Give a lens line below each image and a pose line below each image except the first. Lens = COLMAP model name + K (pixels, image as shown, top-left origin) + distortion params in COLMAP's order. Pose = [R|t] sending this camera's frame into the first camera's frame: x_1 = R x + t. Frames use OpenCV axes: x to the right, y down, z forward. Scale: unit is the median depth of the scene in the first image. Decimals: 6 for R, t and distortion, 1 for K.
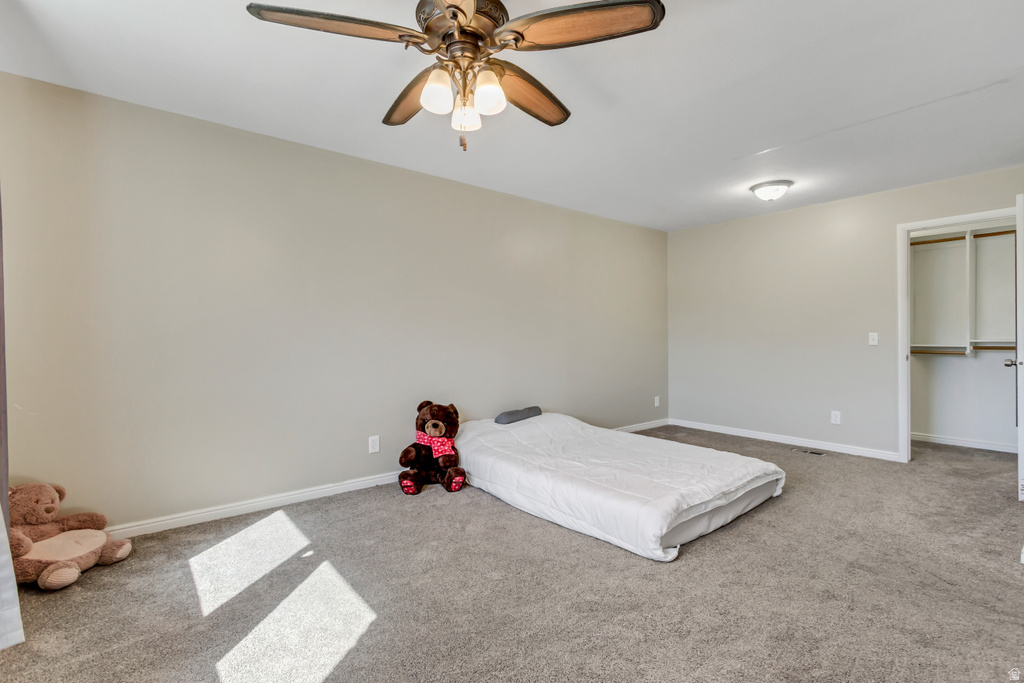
lens RADIAL K [[472.9, 0, 514.6], [0, 472.9, 335.2], [0, 0, 1]] dist [0.003263, -0.000186]
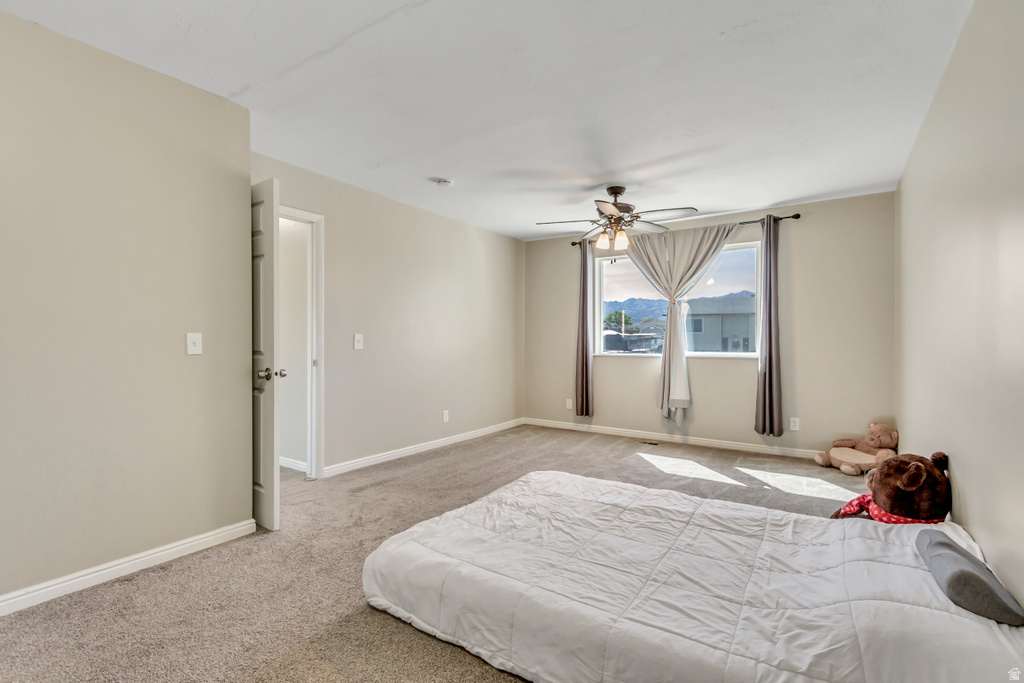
lens RADIAL K [[472.9, 0, 509.5], [0, 472.9, 341.0], [0, 0, 1]] dist [0.003263, -0.000186]
pose [[-0.960636, 0.005002, -0.277764, 0.542723], [0.003223, 0.999971, 0.006861, 0.003001], [0.277790, 0.005696, -0.960625, 1.639914]]
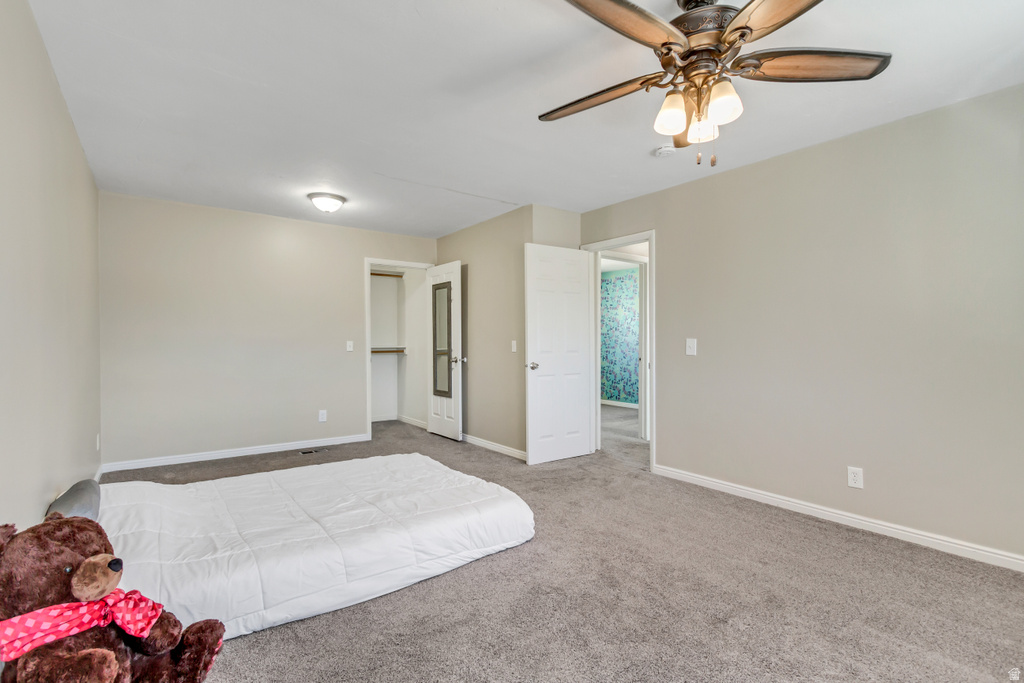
lens RADIAL K [[472.9, 0, 508.4], [0, 472.9, 343.1], [0, 0, 1]] dist [0.003263, -0.000186]
pose [[0.061447, 0.001706, 0.998109, -0.609125], [0.000070, 0.999999, -0.001714, 0.003911], [-0.998110, 0.000175, 0.061447, 0.714124]]
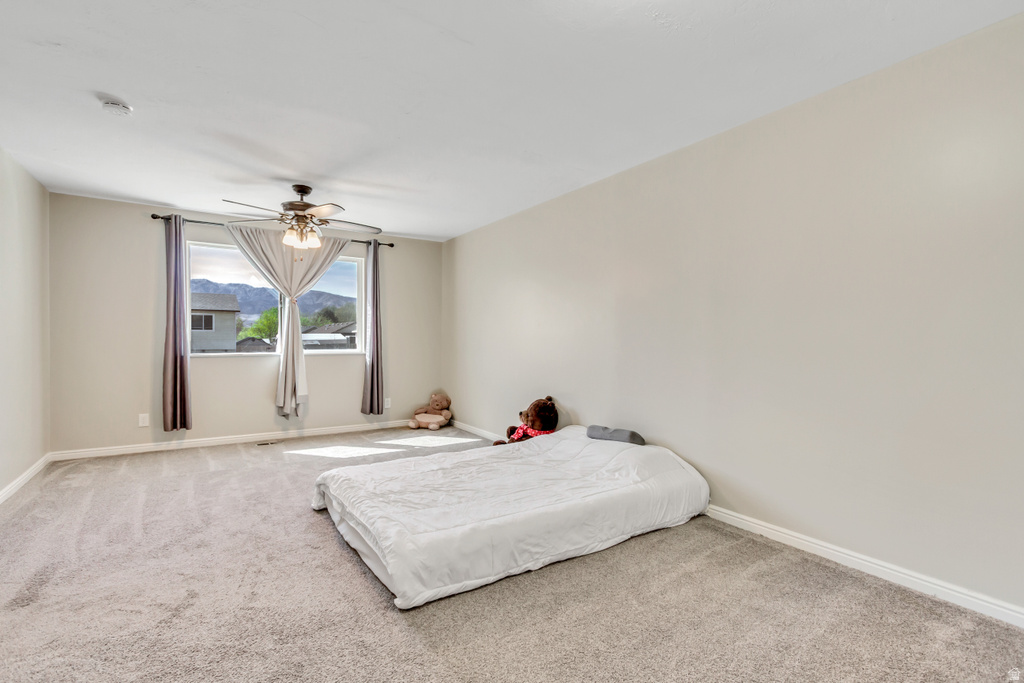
lens RADIAL K [[472.9, 0, 513.4], [0, 472.9, 341.9], [0, 0, 1]] dist [0.003263, -0.000186]
pose [[-0.111831, 0.010300, -0.993674, 1.106038], [-0.007296, 0.999911, 0.011186, 0.000268], [0.993701, 0.008501, -0.111745, 1.216700]]
